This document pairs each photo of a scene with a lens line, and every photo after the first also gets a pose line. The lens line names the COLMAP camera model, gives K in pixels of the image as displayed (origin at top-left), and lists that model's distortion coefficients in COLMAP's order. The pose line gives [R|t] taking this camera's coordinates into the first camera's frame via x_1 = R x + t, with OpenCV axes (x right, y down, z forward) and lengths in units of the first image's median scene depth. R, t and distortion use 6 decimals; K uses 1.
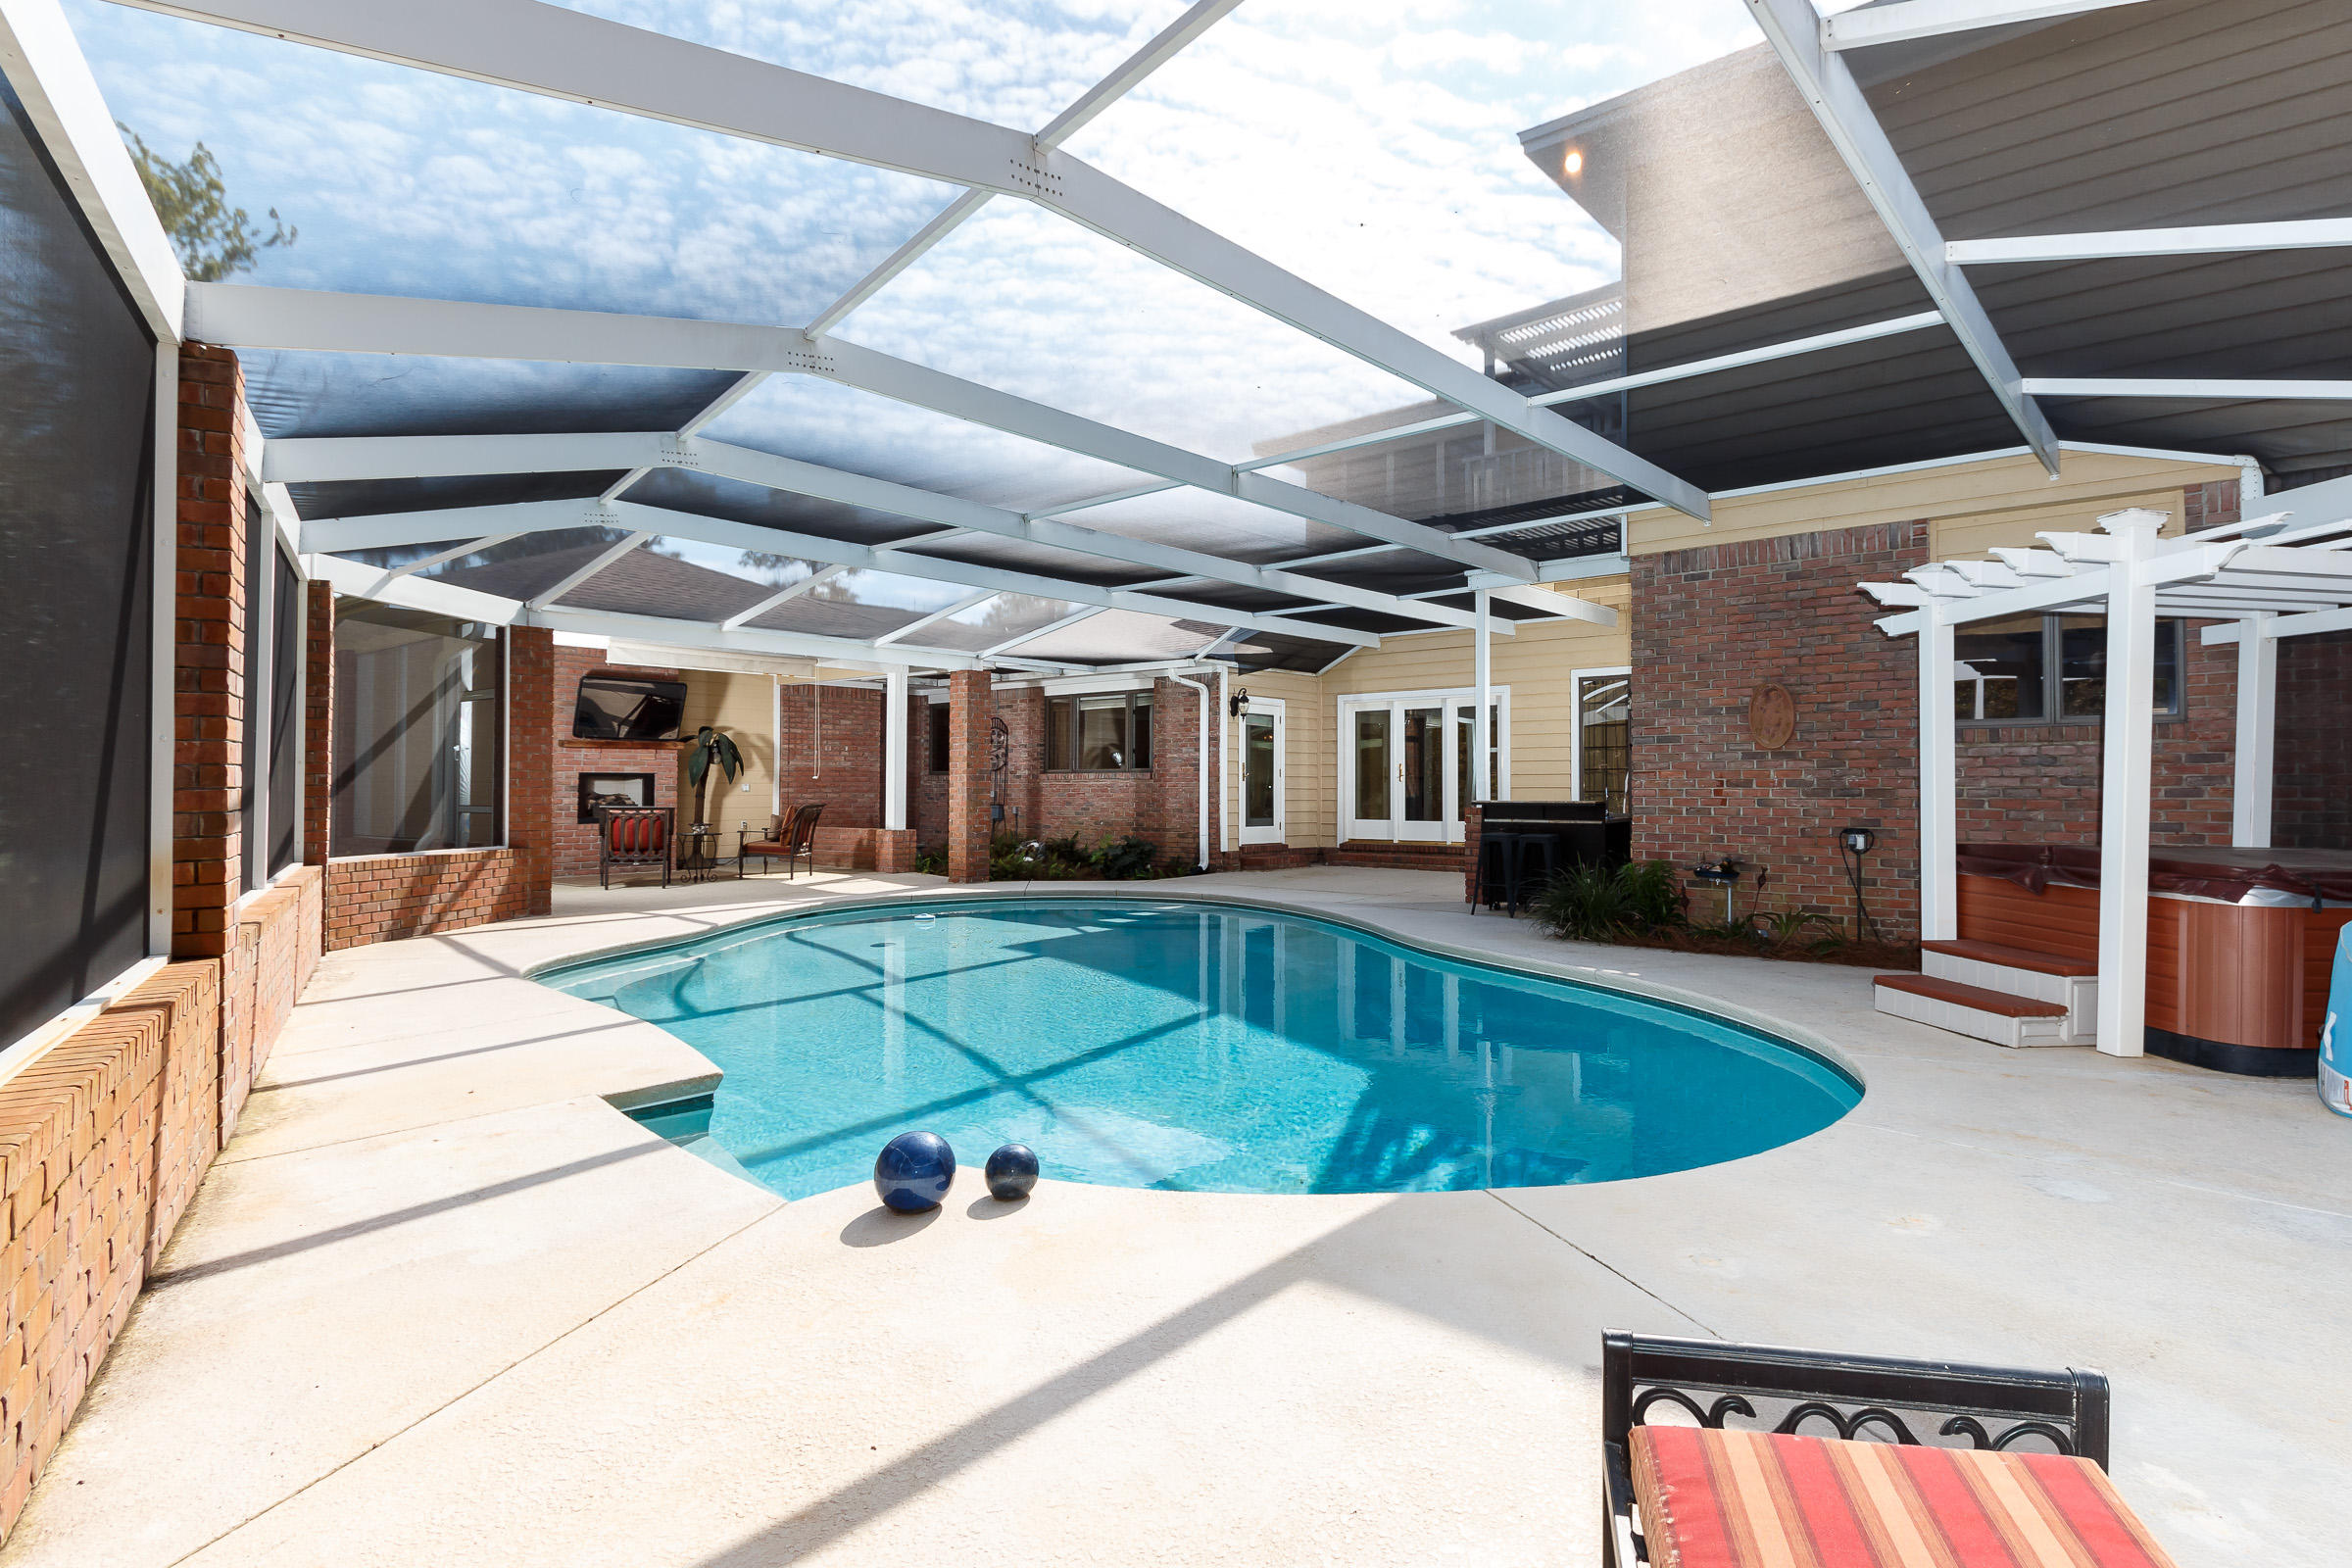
lens RADIAL K [[1088.3, 0, 1401.3], [0, 1088.3, 775.3], [0, 0, 1]] dist [0.017469, -0.001066]
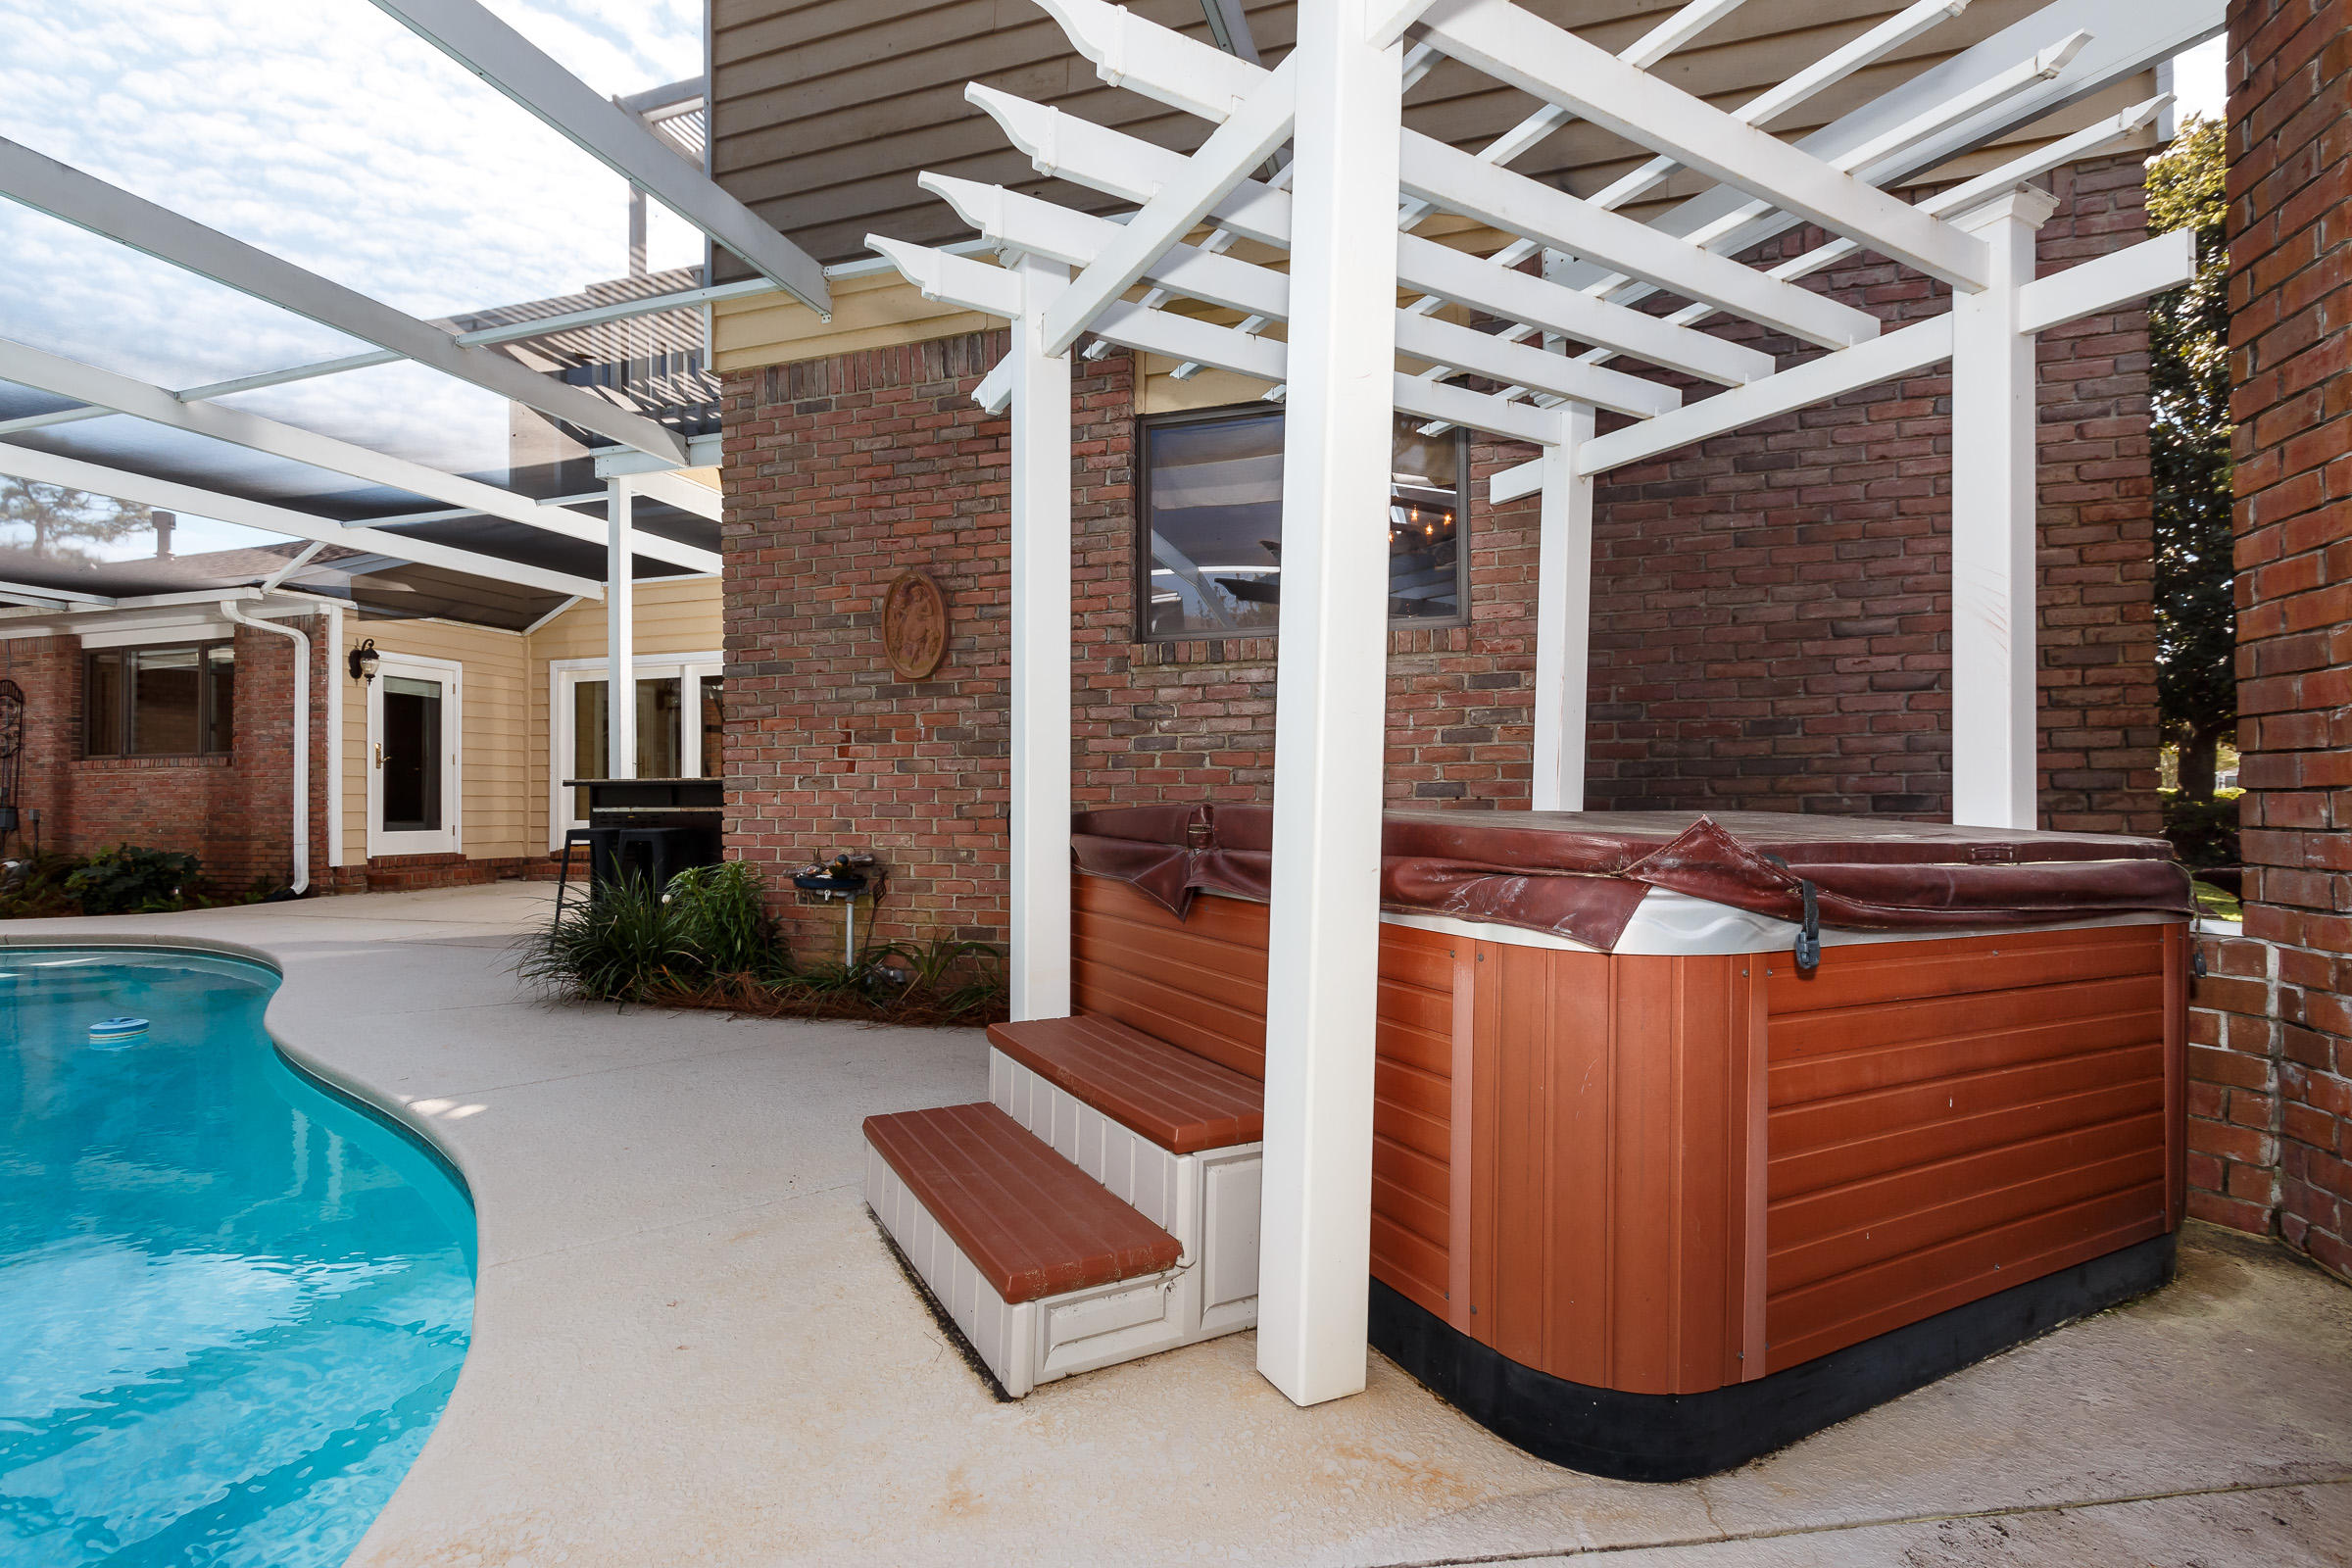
lens RADIAL K [[1088.3, 0, 1161.9], [0, 1088.3, 792.4], [0, 0, 1]] dist [0.017469, -0.001066]
pose [[0.940580, -0.003638, 0.339553, 0.246749], [-0.000340, 0.999932, 0.011655, 0.031373], [-0.339573, -0.011078, 0.940515, 0.345754]]
